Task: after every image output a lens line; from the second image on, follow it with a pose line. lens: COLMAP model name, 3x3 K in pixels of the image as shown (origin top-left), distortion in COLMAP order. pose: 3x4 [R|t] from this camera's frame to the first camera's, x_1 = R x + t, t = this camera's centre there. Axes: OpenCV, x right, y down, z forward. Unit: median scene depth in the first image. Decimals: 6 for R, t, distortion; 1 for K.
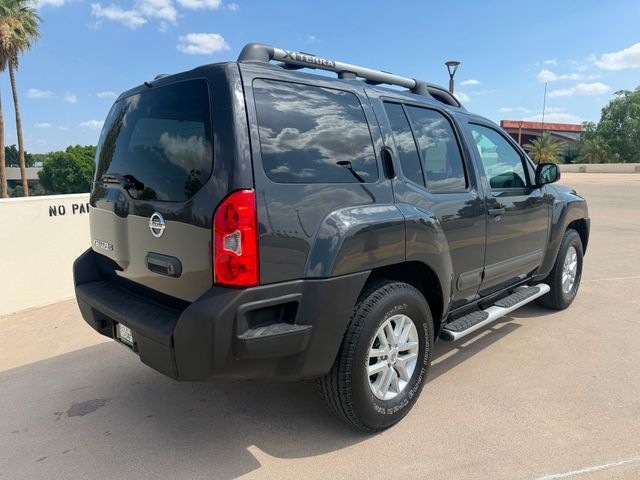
lens RADIAL K [[455.5, 0, 316.7], [0, 455.5, 241.0], [0, 0, 1]] dist [0.004773, -0.004805]
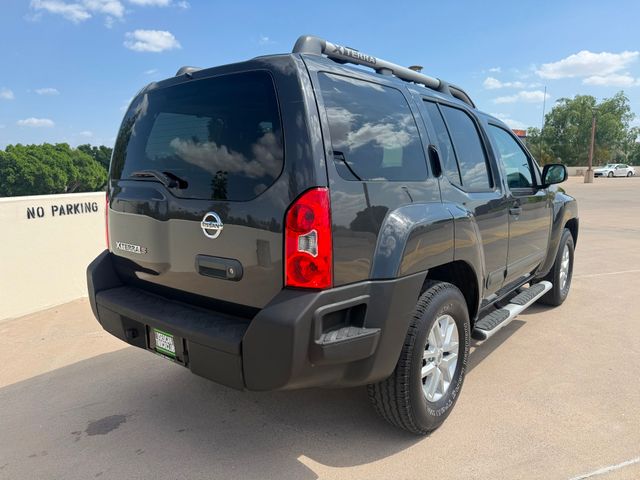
lens RADIAL K [[457.5, 0, 320.0], [0, 457.5, 240.0], [0, 0, 1]] dist [0.000155, -0.002626]
pose [[0.994632, -0.010352, 0.102955, -0.182733], [0.011055, 0.999919, -0.006251, 0.002506], [-0.102881, 0.007356, 0.994666, 0.036336]]
